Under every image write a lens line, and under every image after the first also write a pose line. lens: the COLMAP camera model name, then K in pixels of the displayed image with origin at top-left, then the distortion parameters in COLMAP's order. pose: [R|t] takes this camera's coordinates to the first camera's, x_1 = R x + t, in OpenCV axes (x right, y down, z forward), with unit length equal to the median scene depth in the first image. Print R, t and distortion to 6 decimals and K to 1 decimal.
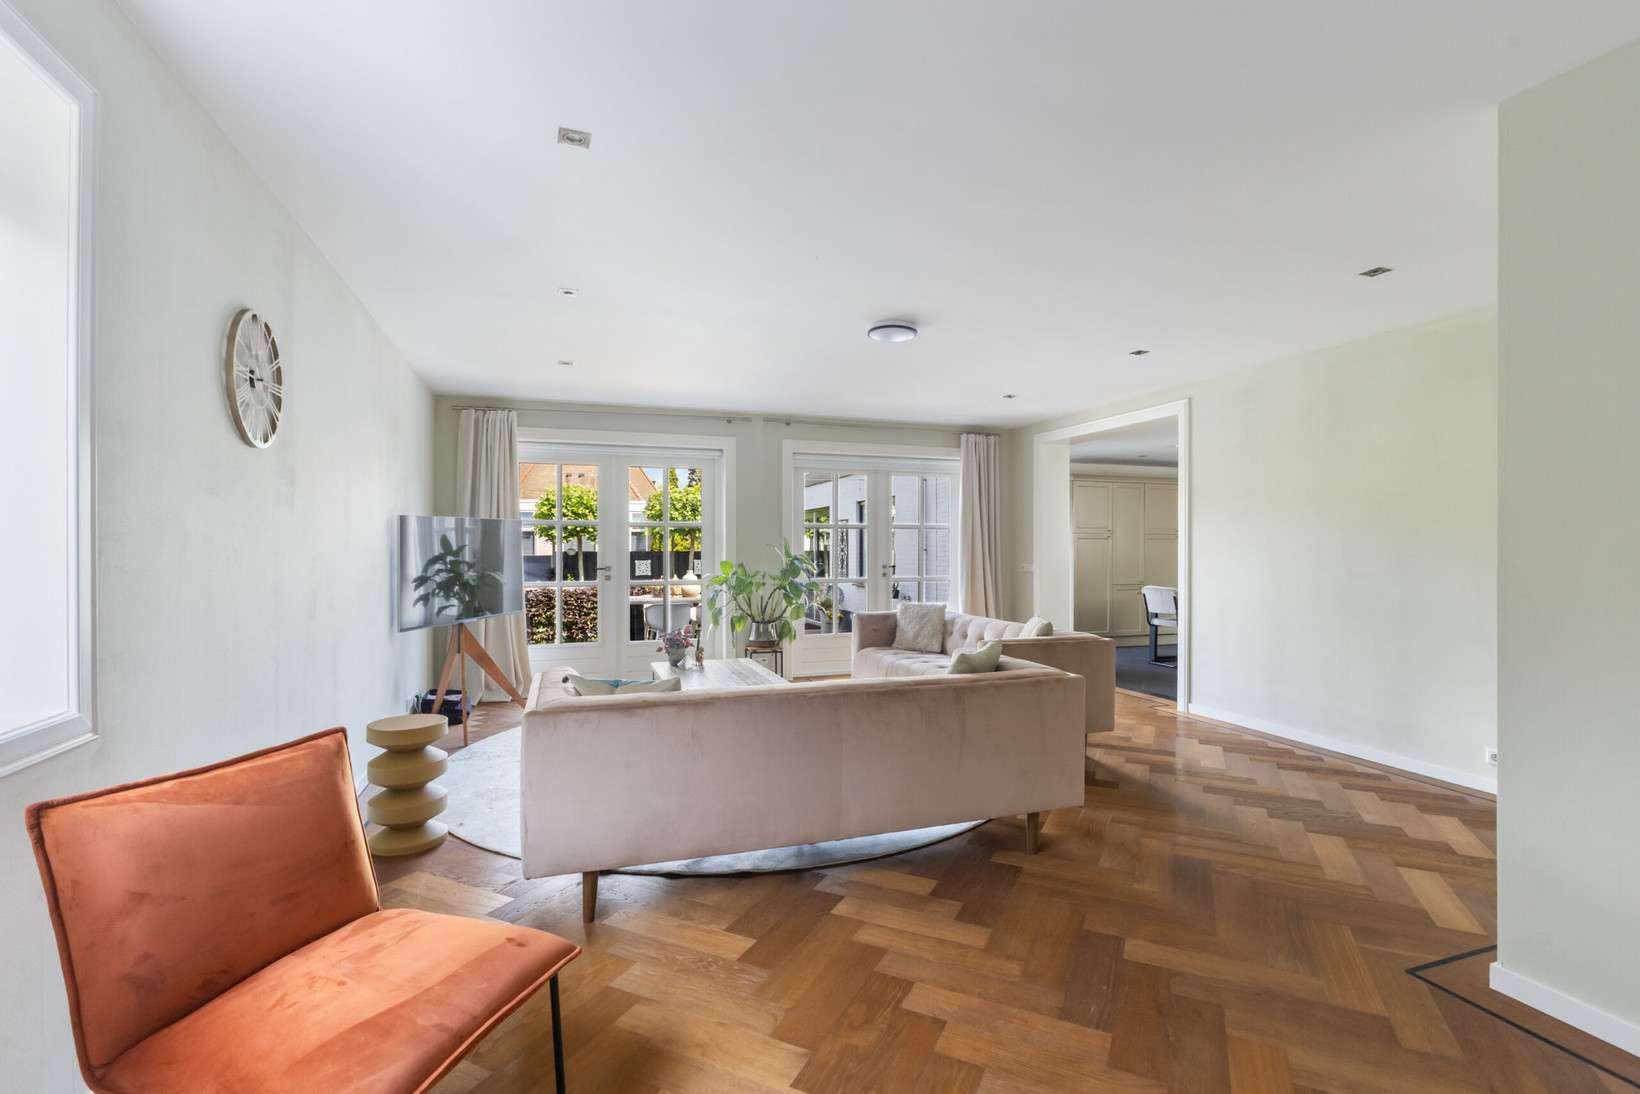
lens RADIAL K [[752.5, 0, 818.4], [0, 752.5, 542.2], [0, 0, 1]] dist [0.000602, 0.000363]
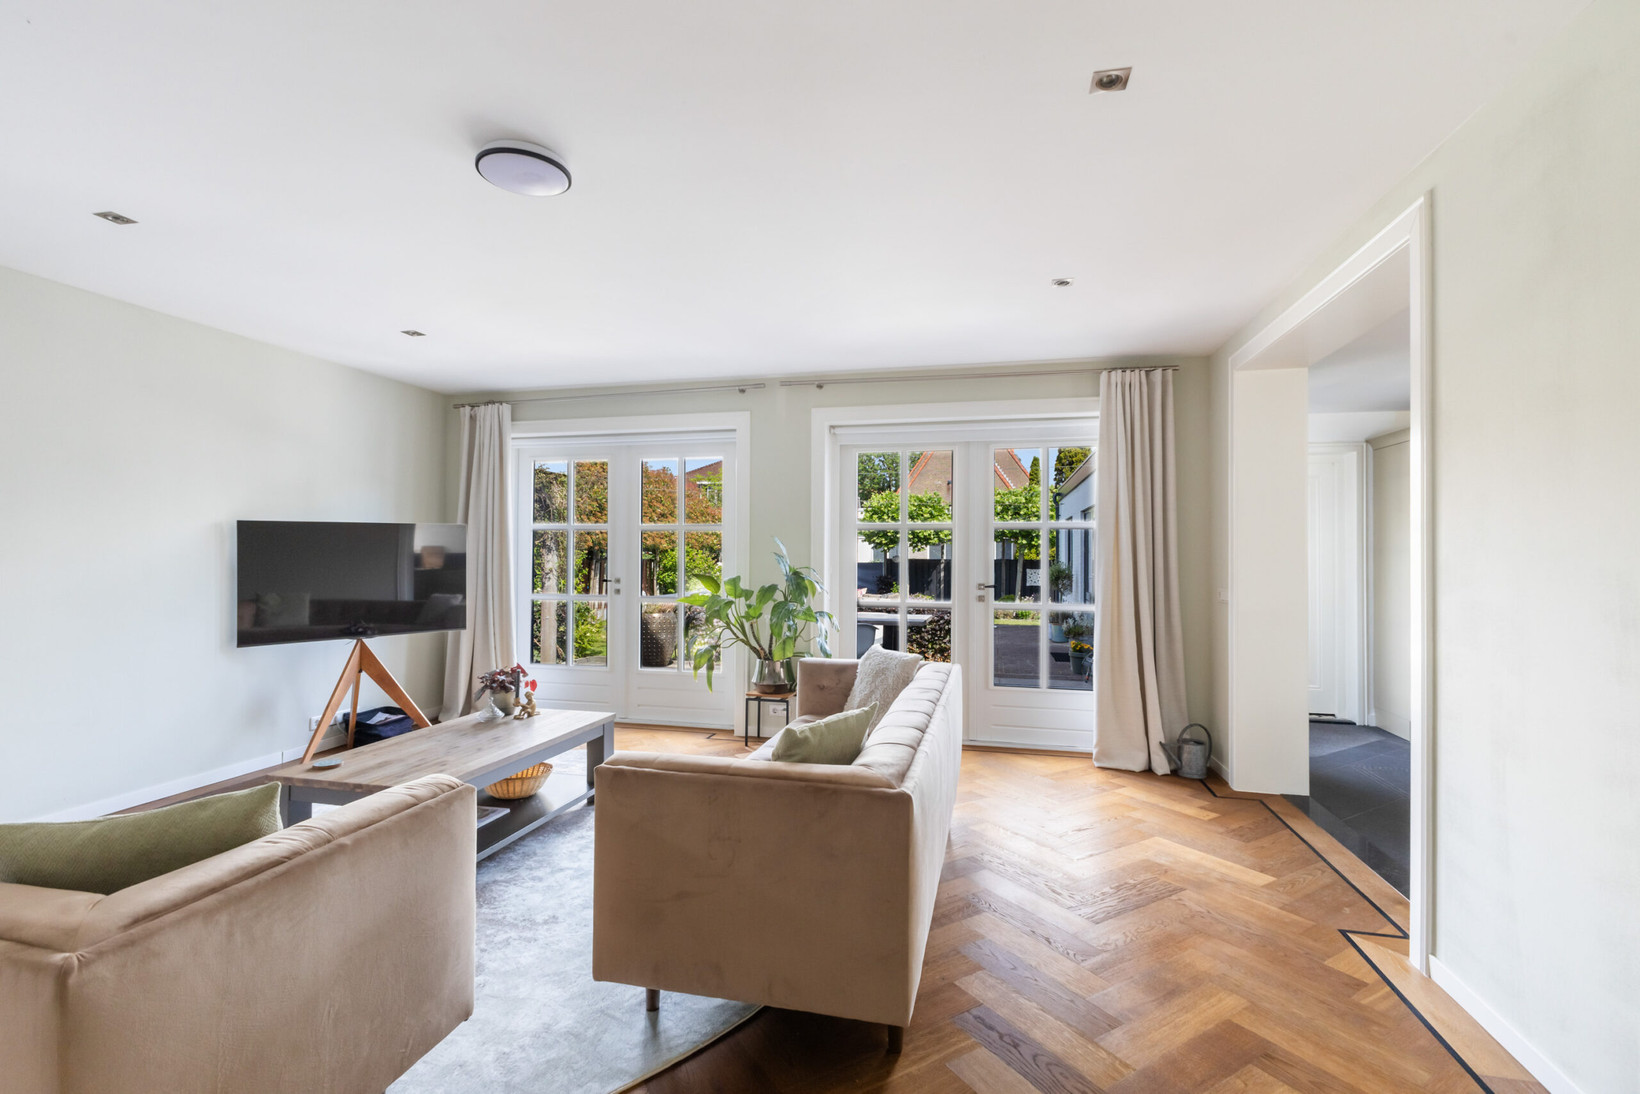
lens RADIAL K [[752.5, 0, 817.6], [0, 752.5, 544.3], [0, 0, 1]] dist [0.000602, 0.000363]
pose [[0.843493, -0.003090, -0.537132, 0.355860], [-0.000169, 0.999982, -0.006018, -0.000861], [0.537141, 0.005167, 0.843477, 0.399523]]
